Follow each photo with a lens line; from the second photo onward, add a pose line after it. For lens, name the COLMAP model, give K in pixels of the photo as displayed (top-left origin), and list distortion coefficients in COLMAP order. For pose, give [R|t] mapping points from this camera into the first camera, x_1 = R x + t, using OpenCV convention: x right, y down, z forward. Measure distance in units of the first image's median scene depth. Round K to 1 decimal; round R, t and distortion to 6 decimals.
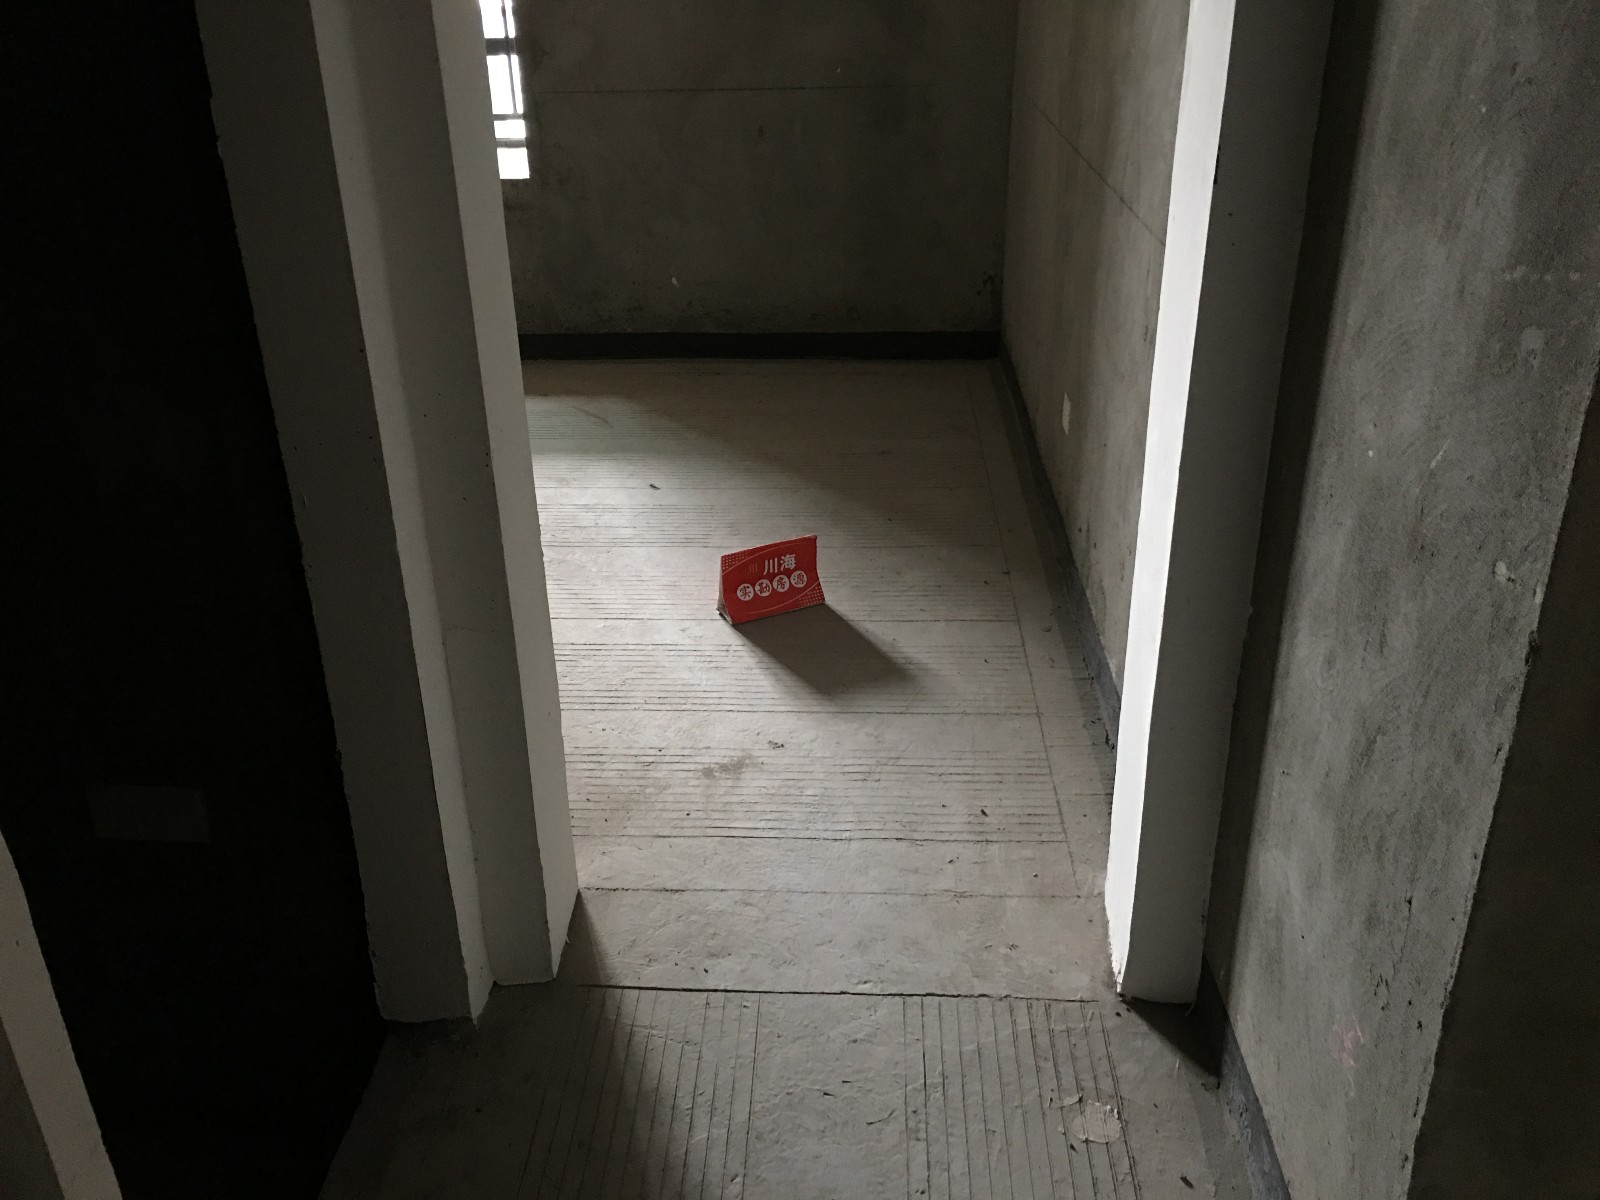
lens RADIAL K [[1368.9, 0, 796.3], [0, 1368.9, 602.6], [0, 0, 1]] dist [0.054473, -0.010519]
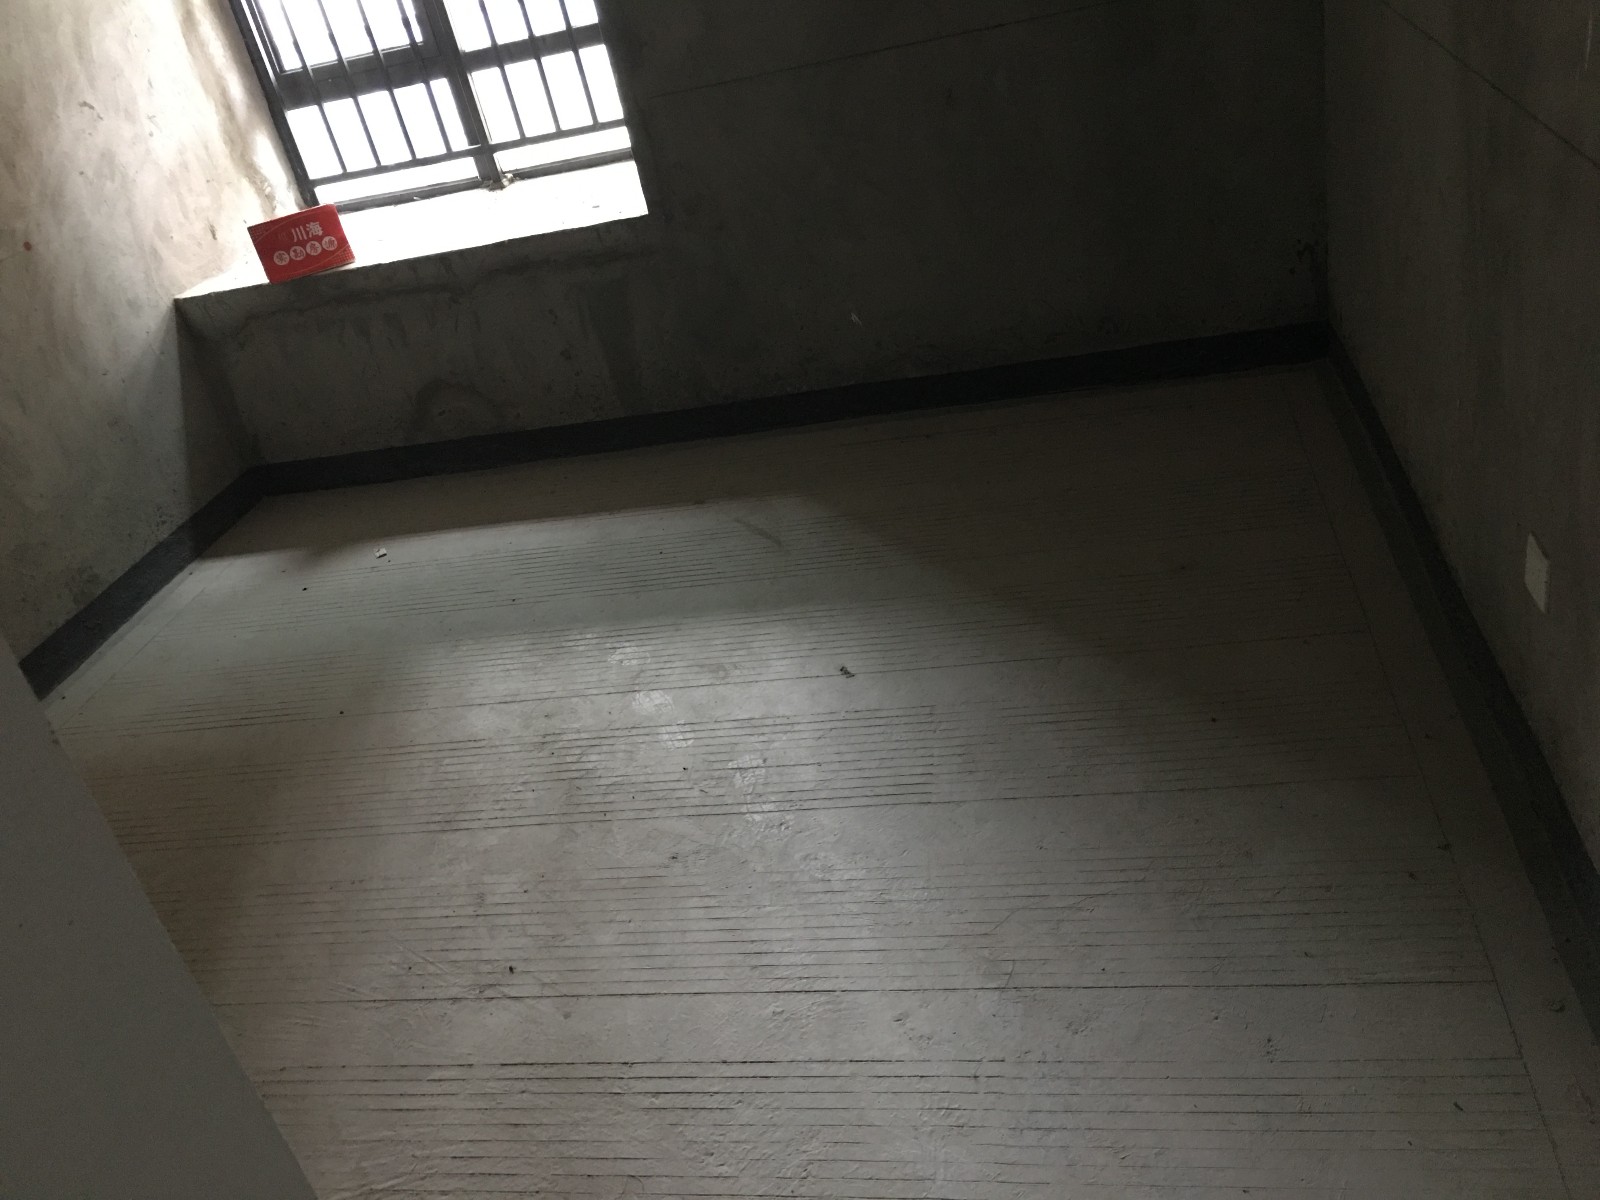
lens RADIAL K [[1368.9, 0, 795.7], [0, 1368.9, 590.6], [0, 0, 1]] dist [0.054473, -0.010519]
pose [[0.975446, -0.106743, -0.192641, 0.008556], [0.119417, 0.991298, 0.055392, -0.171562], [0.185052, -0.077036, 0.979705, 0.336293]]
